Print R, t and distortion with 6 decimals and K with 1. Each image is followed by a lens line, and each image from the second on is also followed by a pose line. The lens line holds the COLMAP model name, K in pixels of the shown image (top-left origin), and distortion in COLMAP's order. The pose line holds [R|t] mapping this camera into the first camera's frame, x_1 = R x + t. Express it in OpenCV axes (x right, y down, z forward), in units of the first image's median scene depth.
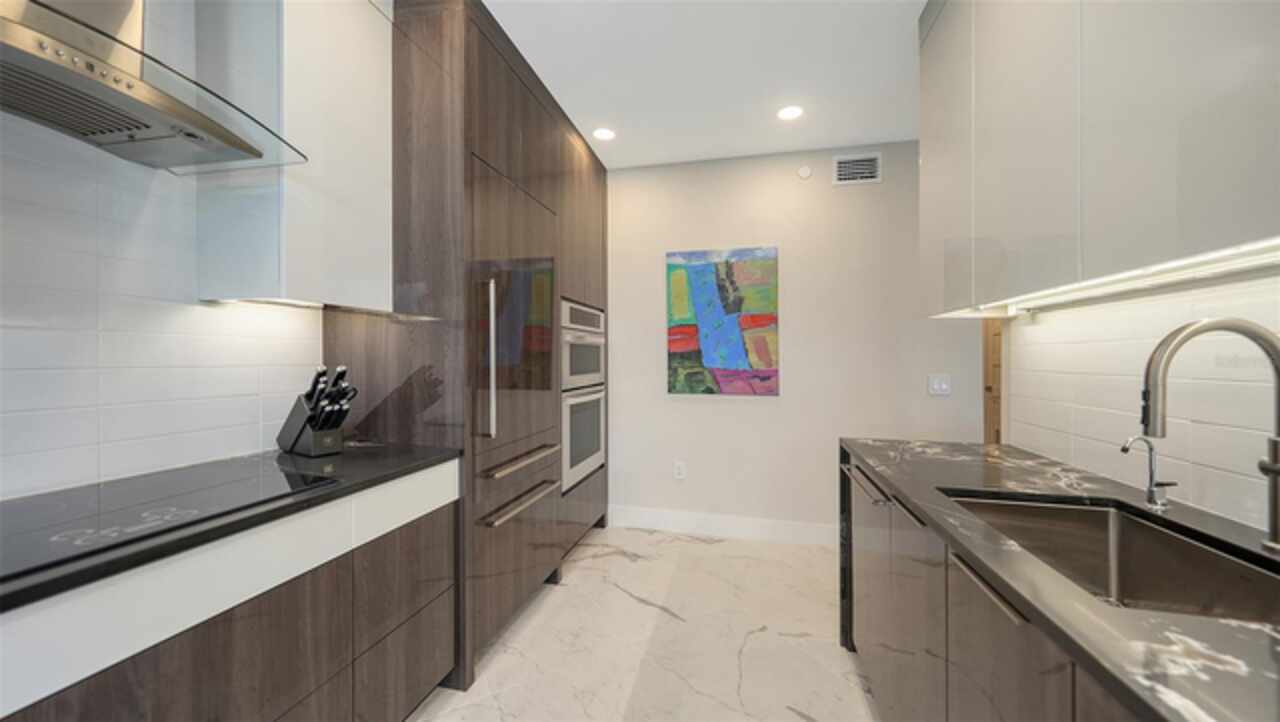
lens RADIAL K [[445.5, 0, 634.7], [0, 445.5, 359.6], [0, 0, 1]] dist [-0.002261, -0.000266]
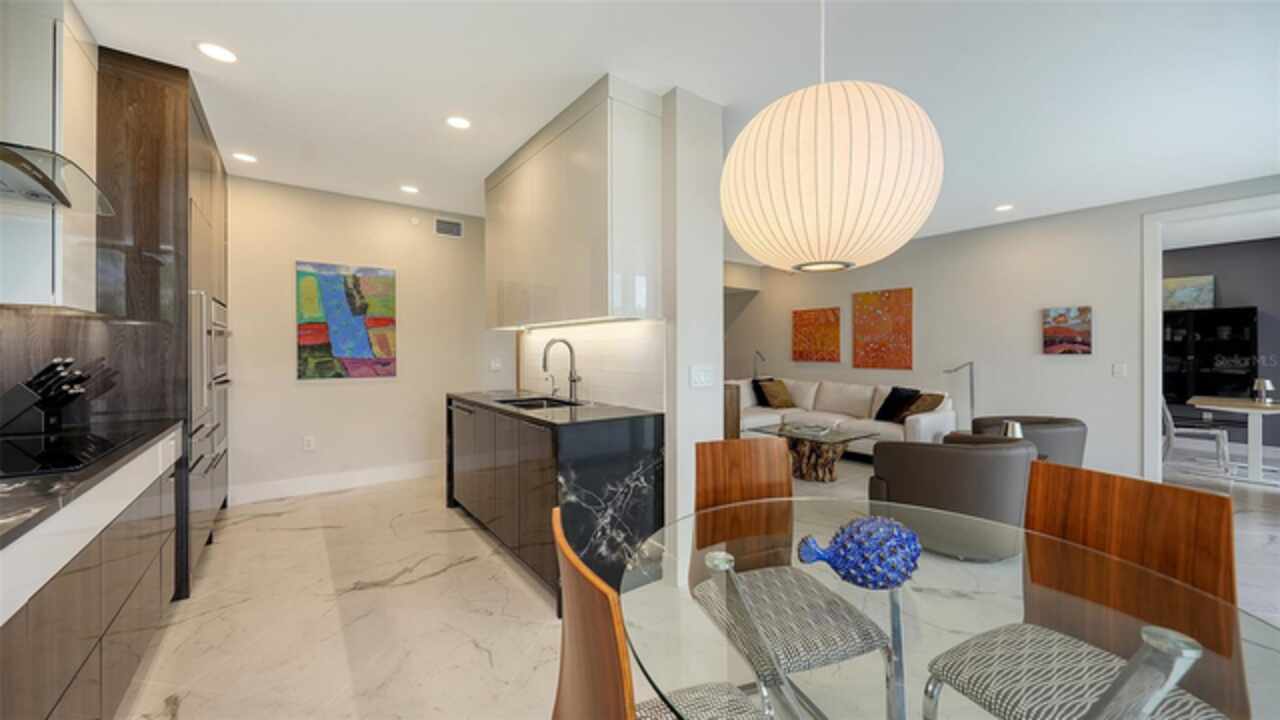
lens RADIAL K [[458.4, 0, 629.1], [0, 458.4, 346.5], [0, 0, 1]] dist [-0.000413, -0.000453]
pose [[0.641394, -0.000708, 0.767211, -0.307184], [0.007339, 0.999959, -0.005213, 0.000532], [-0.767176, 0.008974, 0.641374, -0.477810]]
